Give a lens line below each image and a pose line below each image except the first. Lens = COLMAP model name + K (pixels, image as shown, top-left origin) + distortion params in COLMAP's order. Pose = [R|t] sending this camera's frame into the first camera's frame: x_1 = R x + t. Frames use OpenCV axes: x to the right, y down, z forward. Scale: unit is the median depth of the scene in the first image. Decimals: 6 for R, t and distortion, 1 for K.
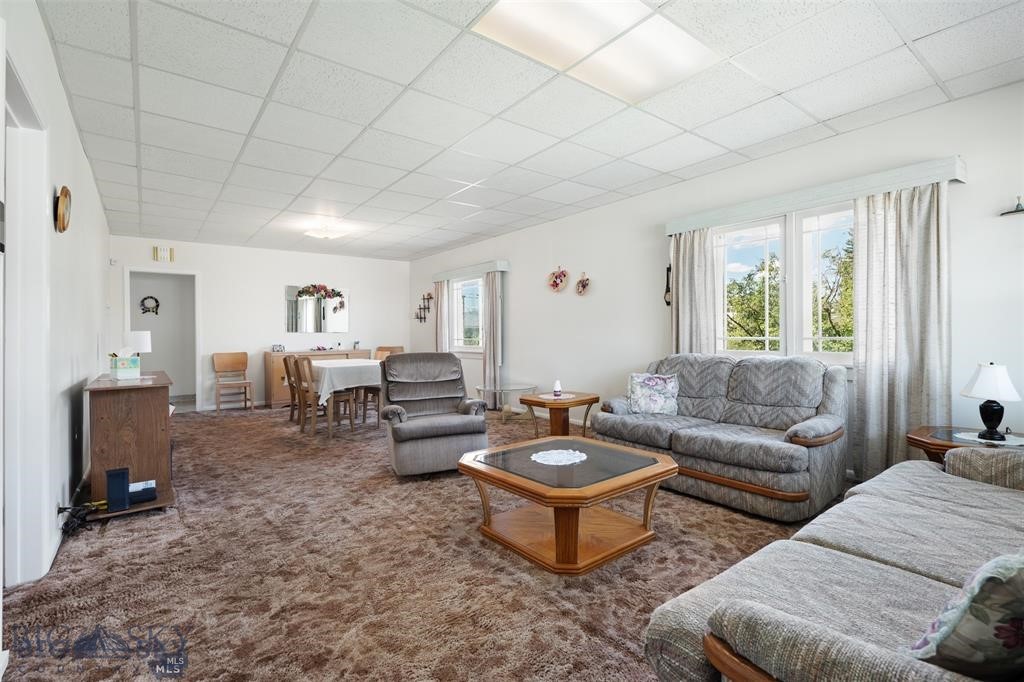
lens RADIAL K [[470.9, 0, 510.1], [0, 470.9, 339.3], [0, 0, 1]] dist [0.003621, 0.000196]
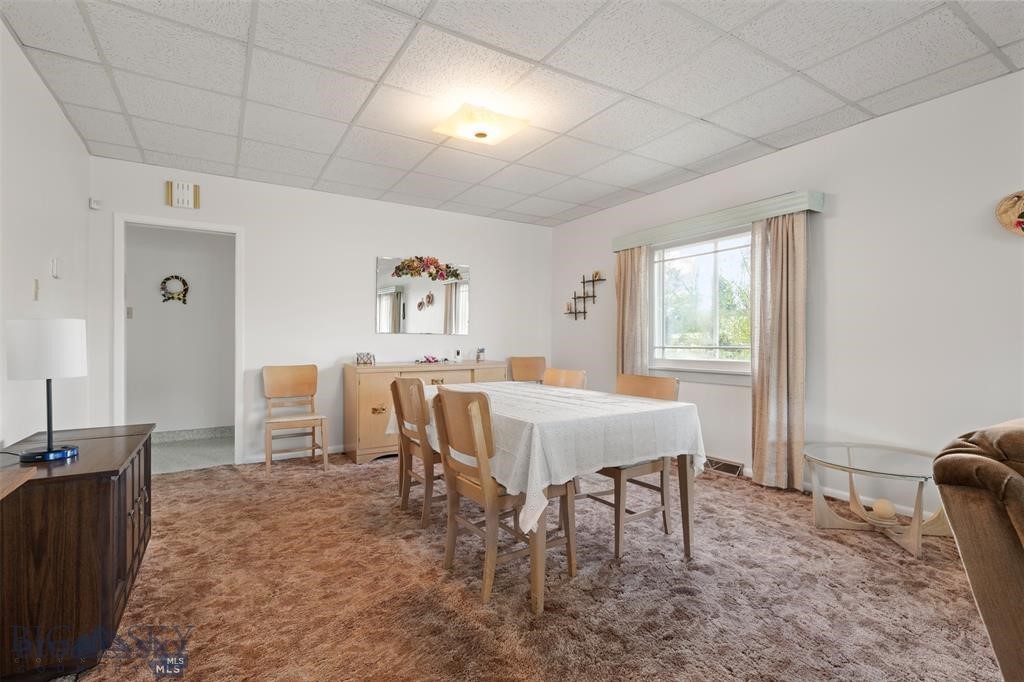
lens RADIAL K [[470.9, 0, 513.1], [0, 470.9, 342.7], [0, 0, 1]] dist [0.003621, 0.000196]
pose [[0.995183, 0.011092, -0.097407, -0.243509], [-0.011679, 0.999917, -0.005464, -0.000412], [0.097338, 0.006575, 0.995230, 0.414437]]
